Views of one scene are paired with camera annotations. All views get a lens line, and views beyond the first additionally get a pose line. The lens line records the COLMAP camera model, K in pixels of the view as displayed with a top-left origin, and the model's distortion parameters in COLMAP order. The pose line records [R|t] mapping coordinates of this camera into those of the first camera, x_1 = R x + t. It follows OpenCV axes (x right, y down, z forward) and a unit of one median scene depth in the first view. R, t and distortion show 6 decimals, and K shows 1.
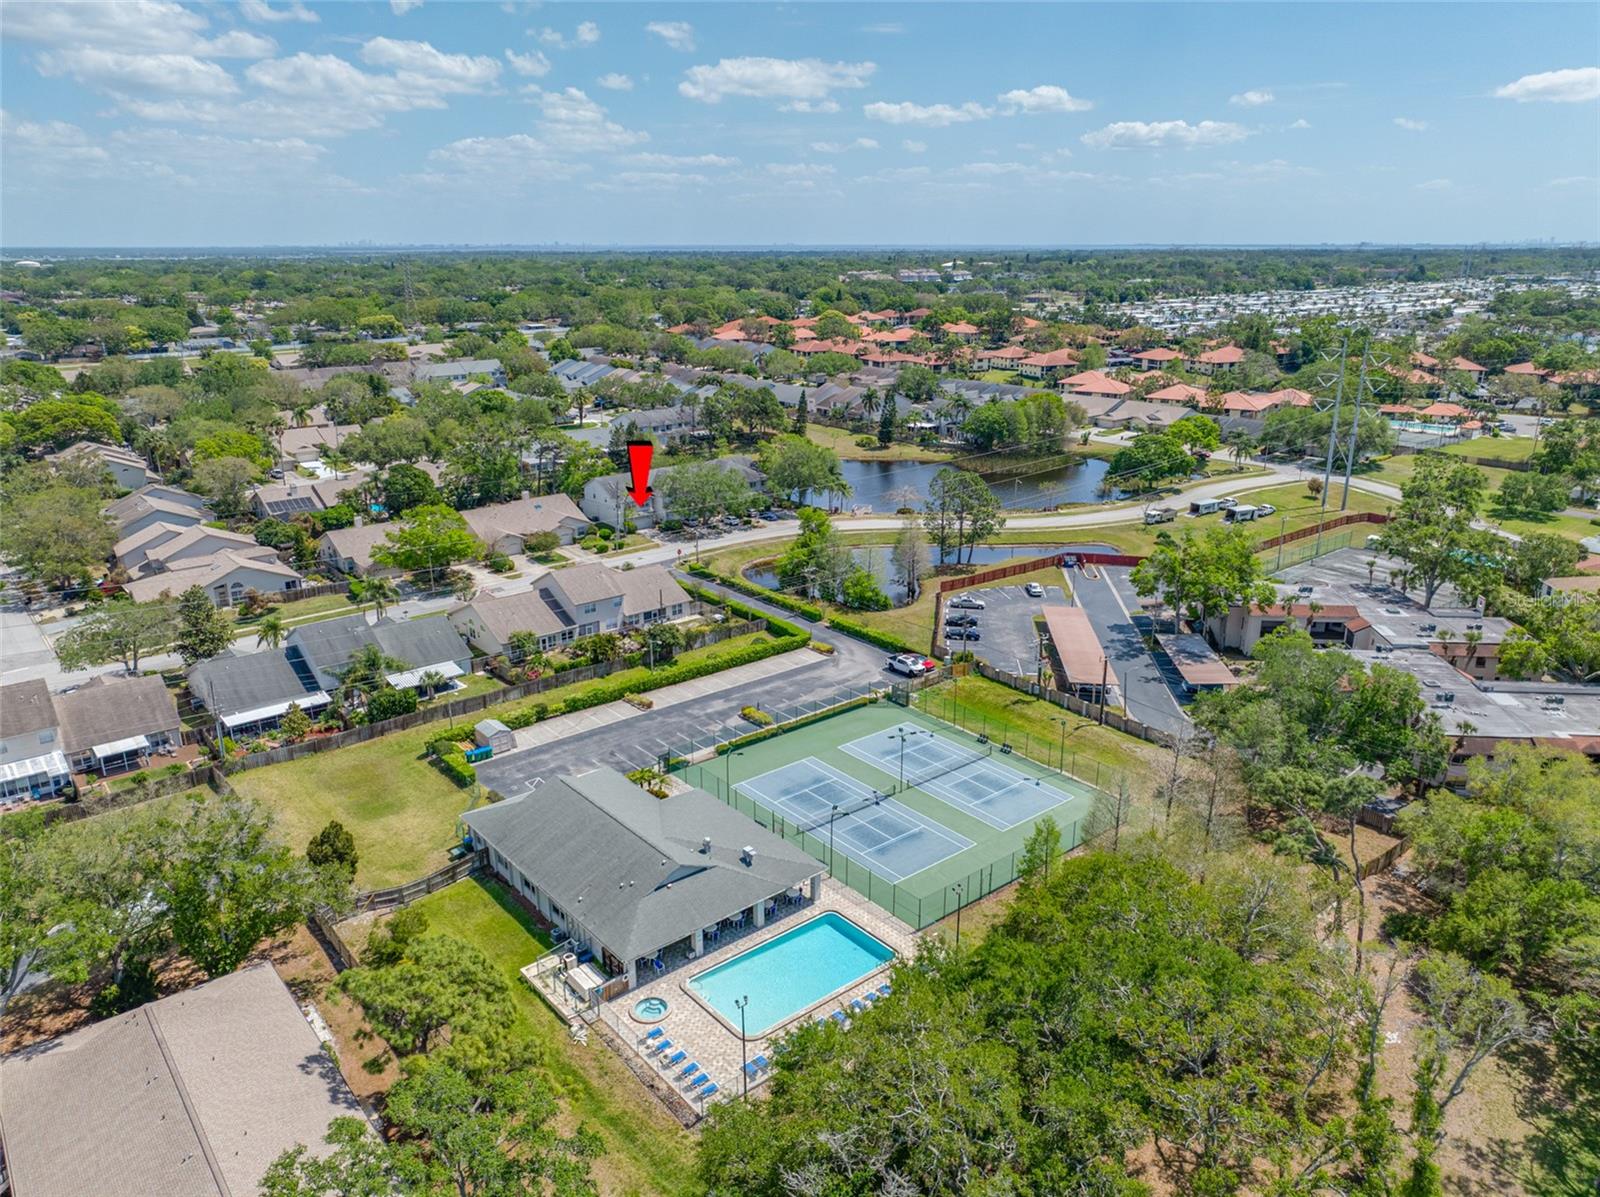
lens RADIAL K [[1108.7, 0, 800.0], [0, 1108.7, 598.5], [0, 0, 1]] dist [0.023256, -0.001417]
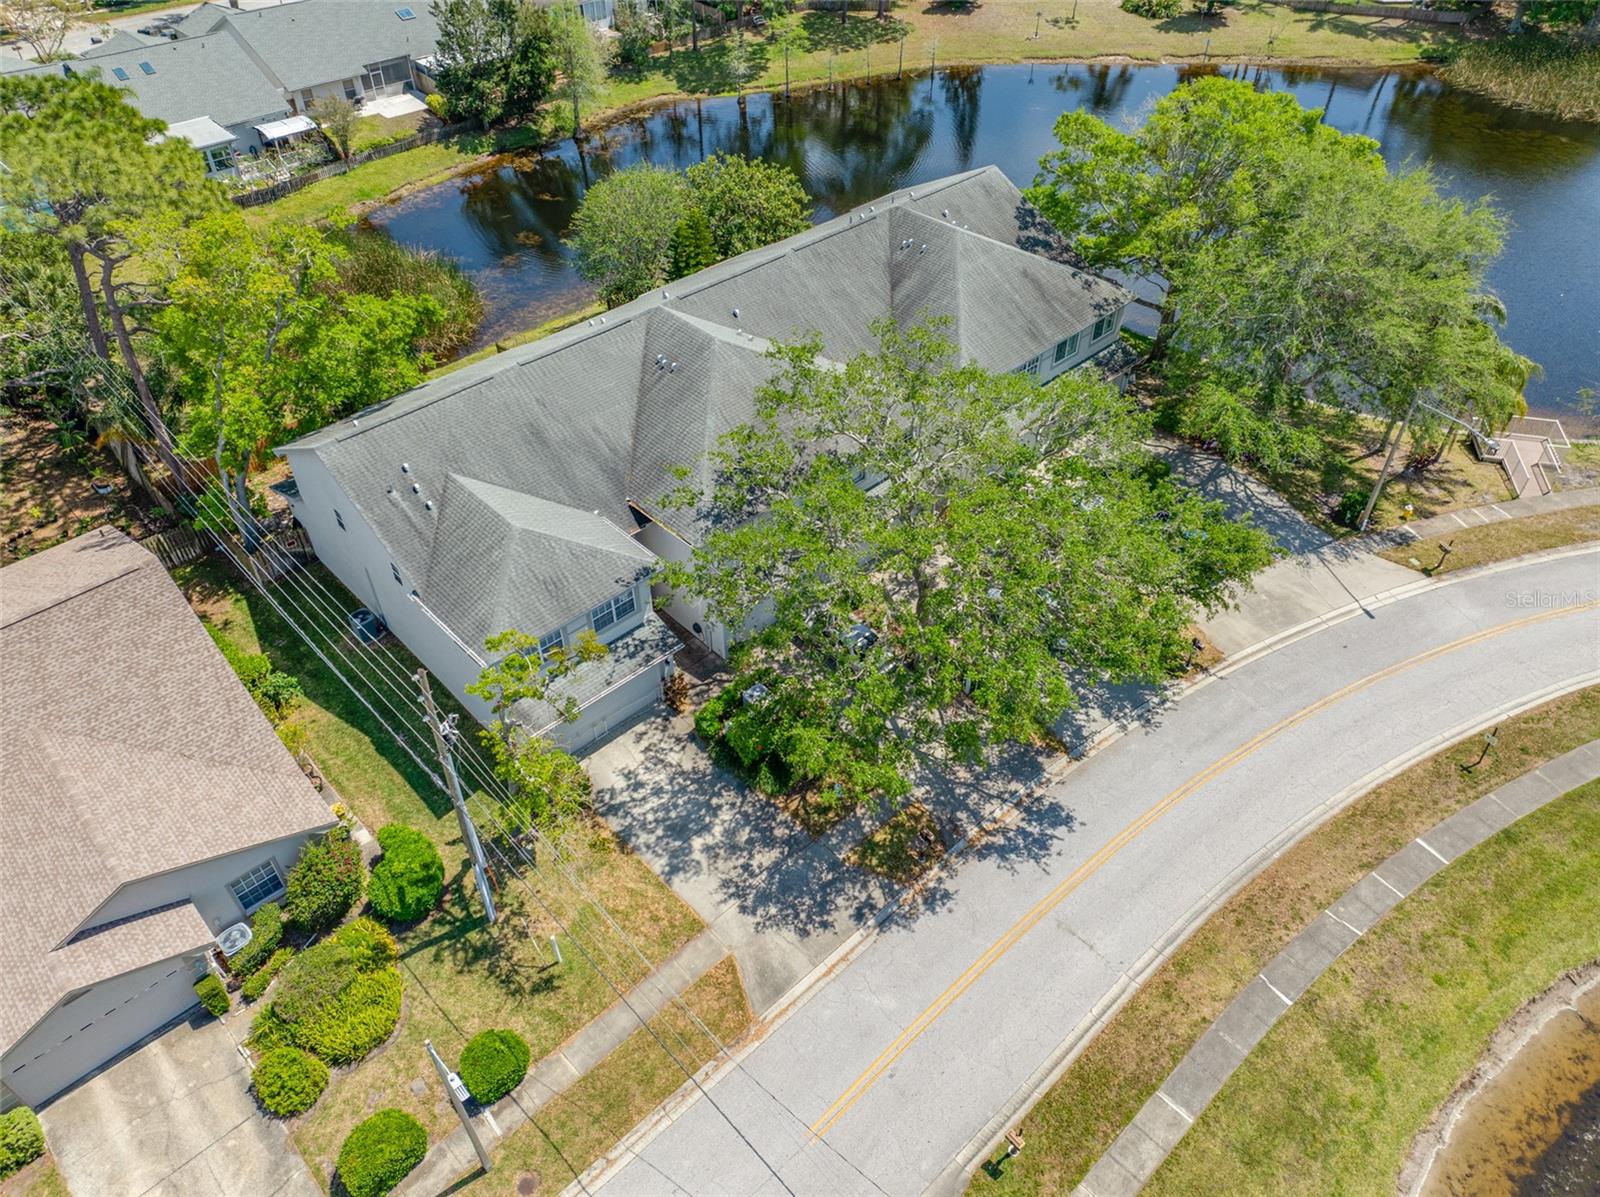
lens RADIAL K [[1126.9, 0, 805.5], [0, 1126.9, 589.9], [0, 0, 1]] dist [-0.005089, -0.006007]
pose [[0.997668, -0.045670, 0.050731, -0.192113], [0.021254, 0.914097, 0.404938, -0.262368], [-0.064866, -0.402915, 0.912936, 1.364467]]
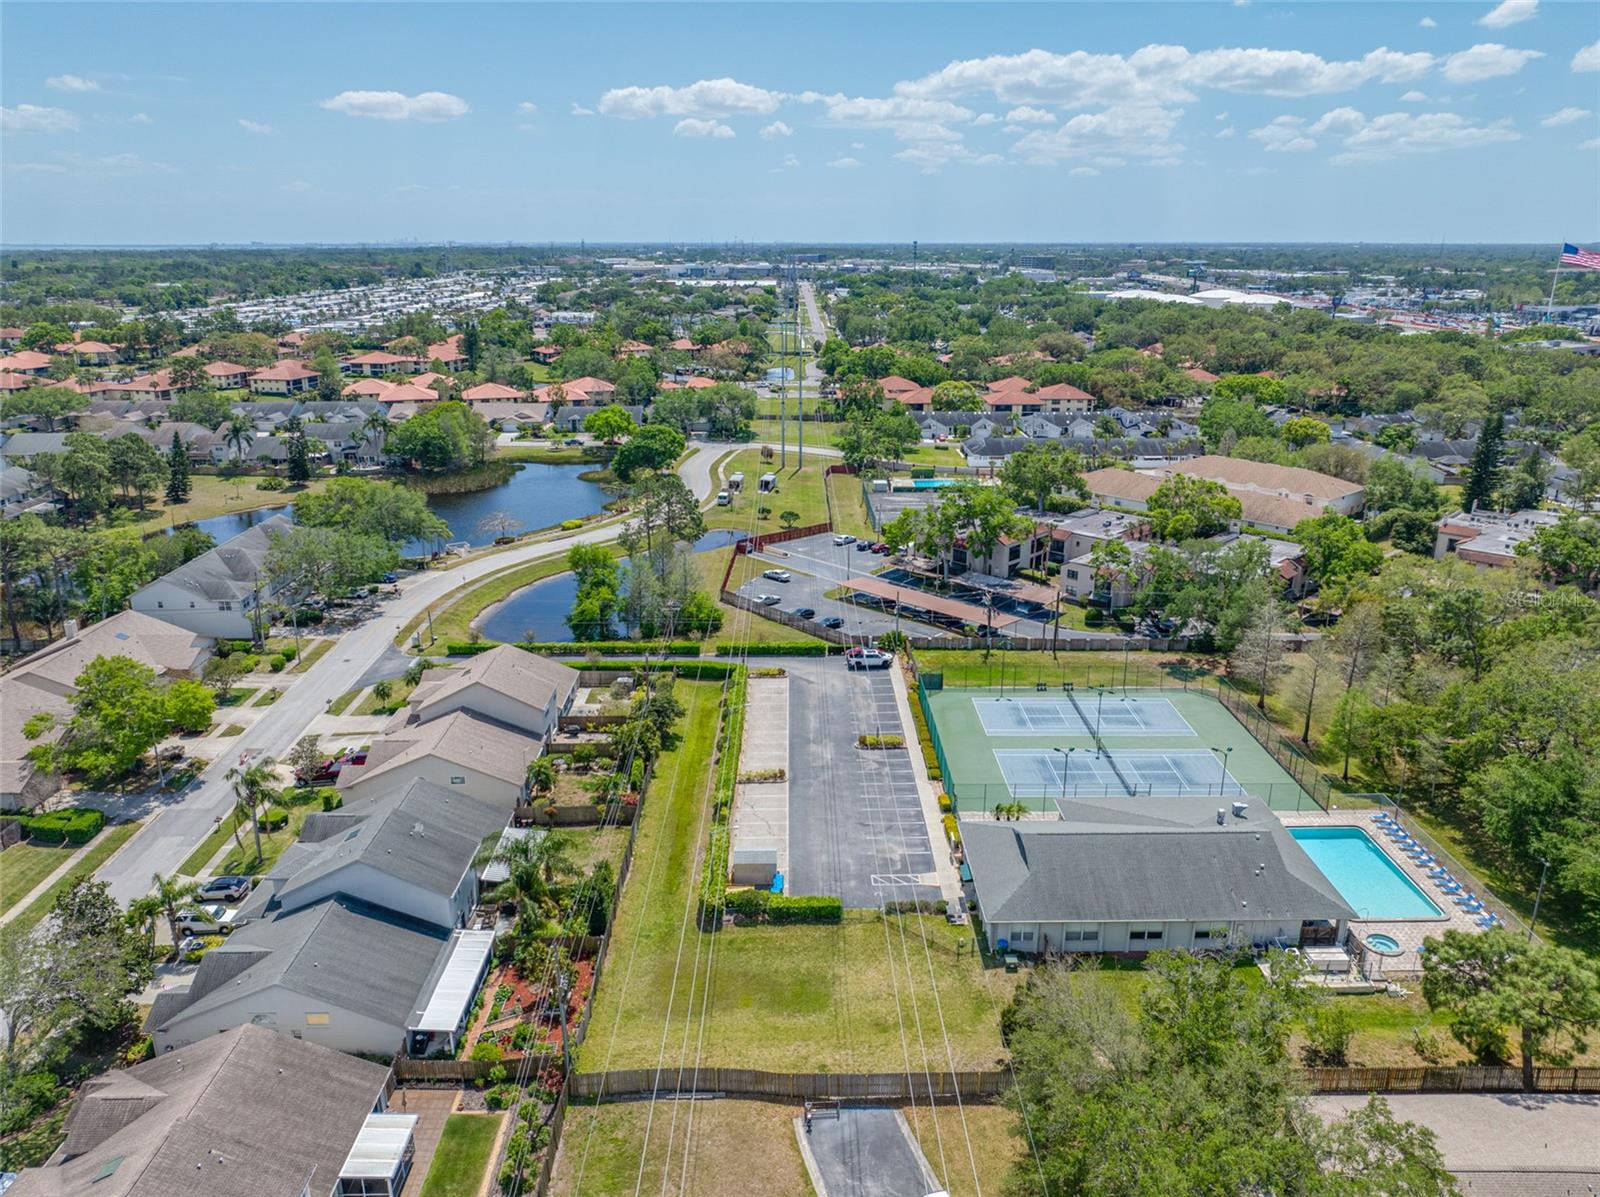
lens RADIAL K [[1126.9, 0, 805.5], [0, 1126.9, 589.9], [0, 0, 1]] dist [-0.005089, -0.006007]
pose [[0.625094, -0.228802, 0.746263, -0.756788], [0.234428, 0.966966, 0.100104, -0.127148], [-0.744514, 0.112371, 0.658082, 0.409987]]
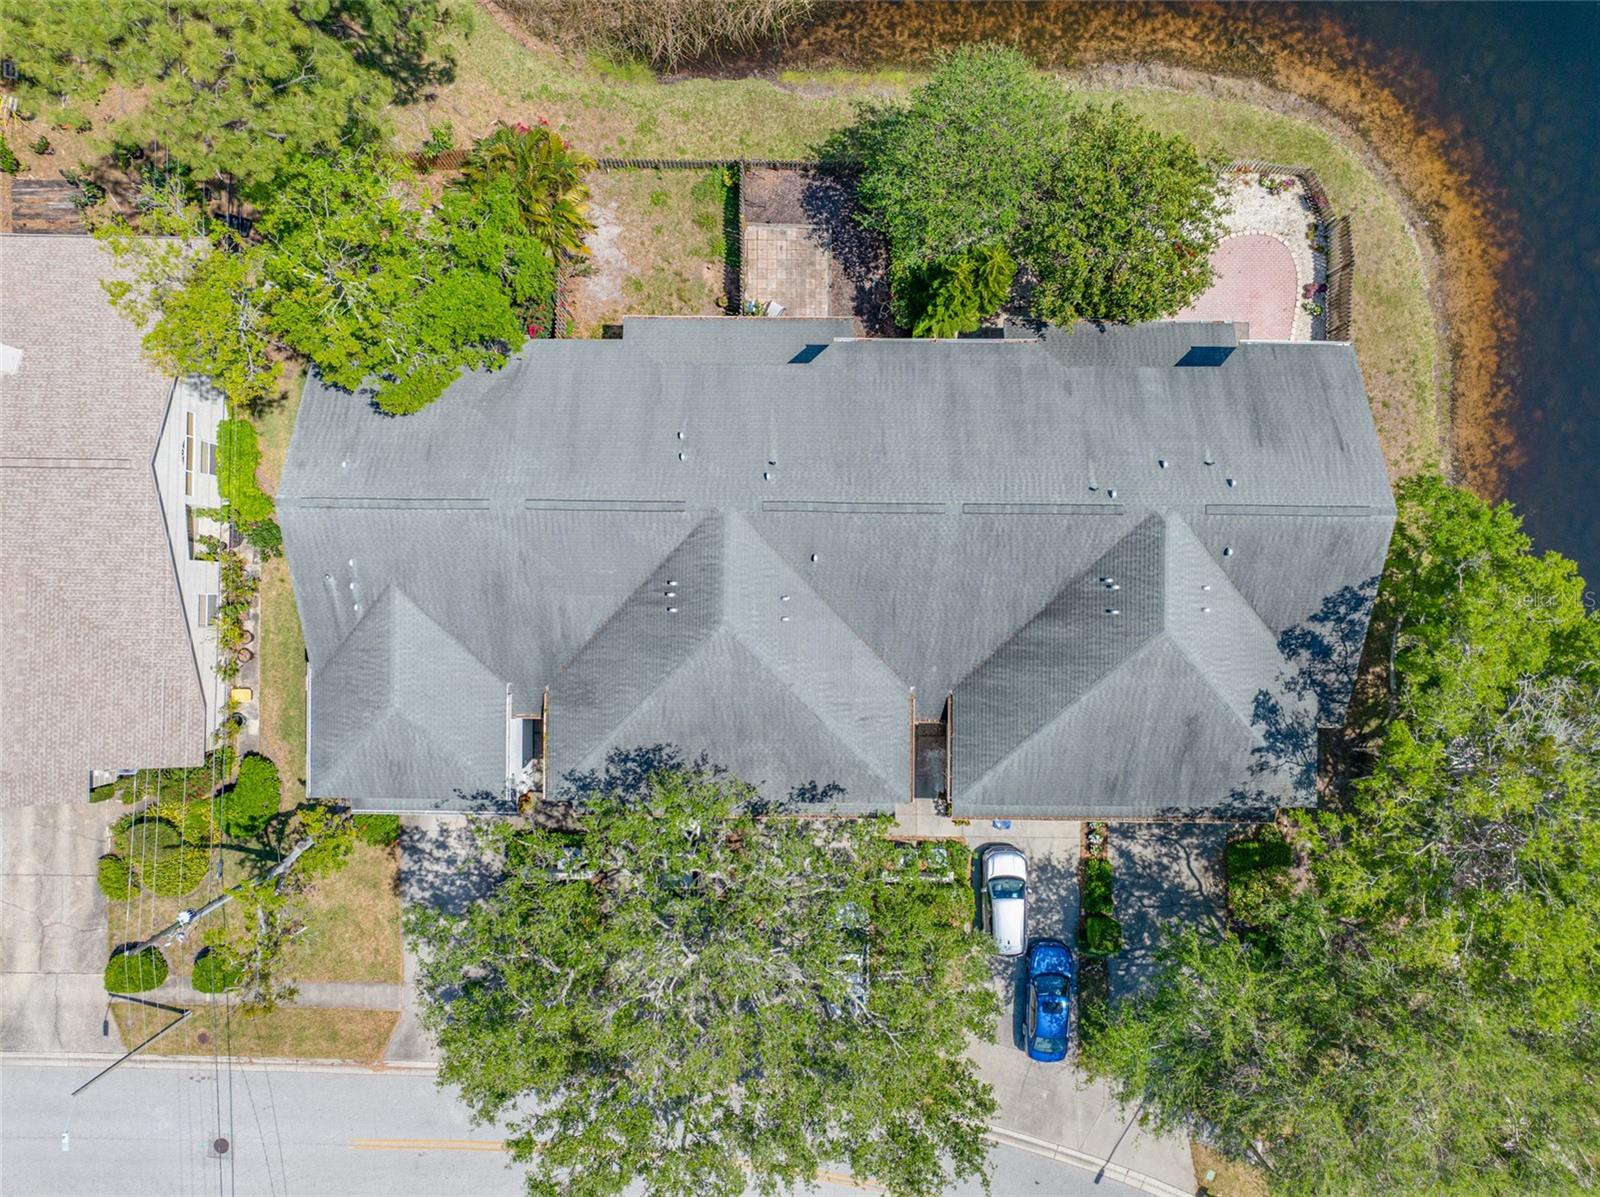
lens RADIAL K [[1135.5, 0, 804.1], [0, 1135.5, 594.5], [0, 0, 1]] dist [-0.036910, 0.048008]
pose [[0.762090, 0.647462, -0.003462, -0.187070], [-0.192428, 0.231596, 0.953590, -0.472703], [0.618215, -0.726055, 0.301087, 1.640779]]
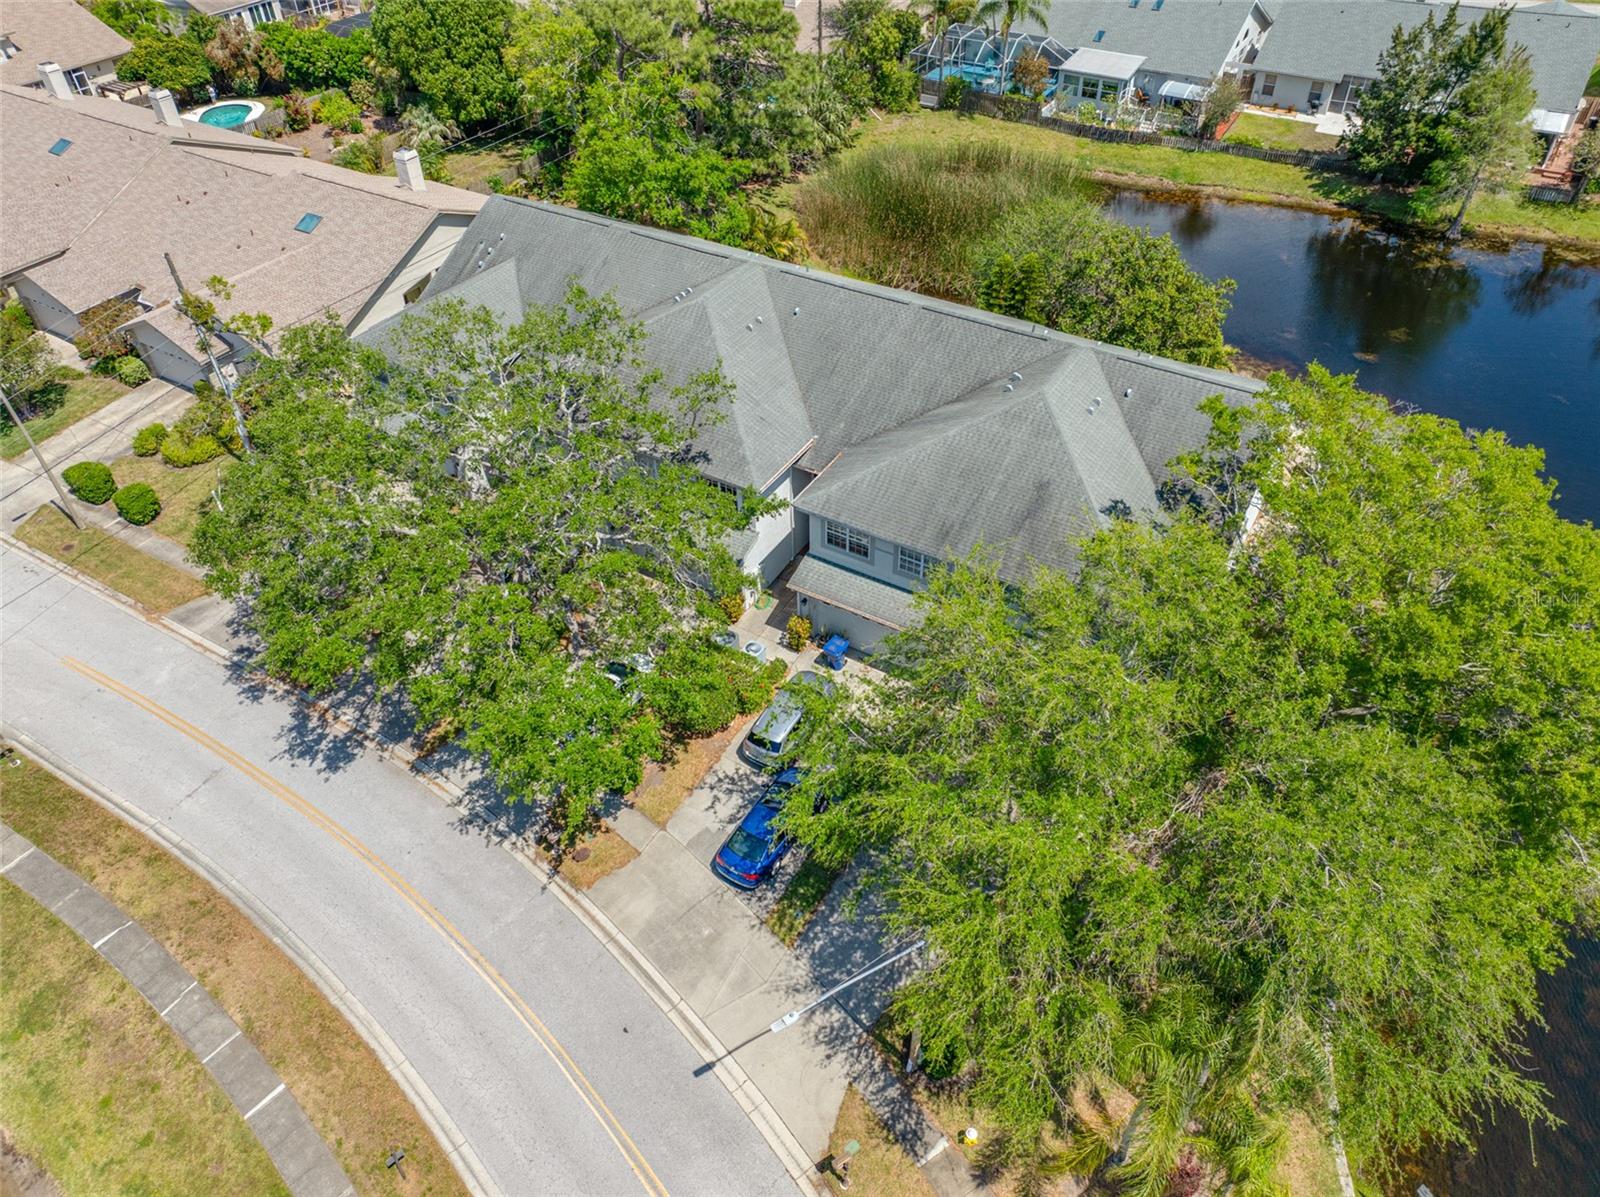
lens RADIAL K [[1133.2, 0, 806.9], [0, 1133.2, 600.3], [0, 0, 1]] dist [-0.002026, -0.007793]
pose [[0.333828, 0.629796, -0.701368, 0.114643], [-0.276539, 0.776744, 0.565857, -0.328104], [0.901158, 0.005057, 0.433462, 1.586741]]
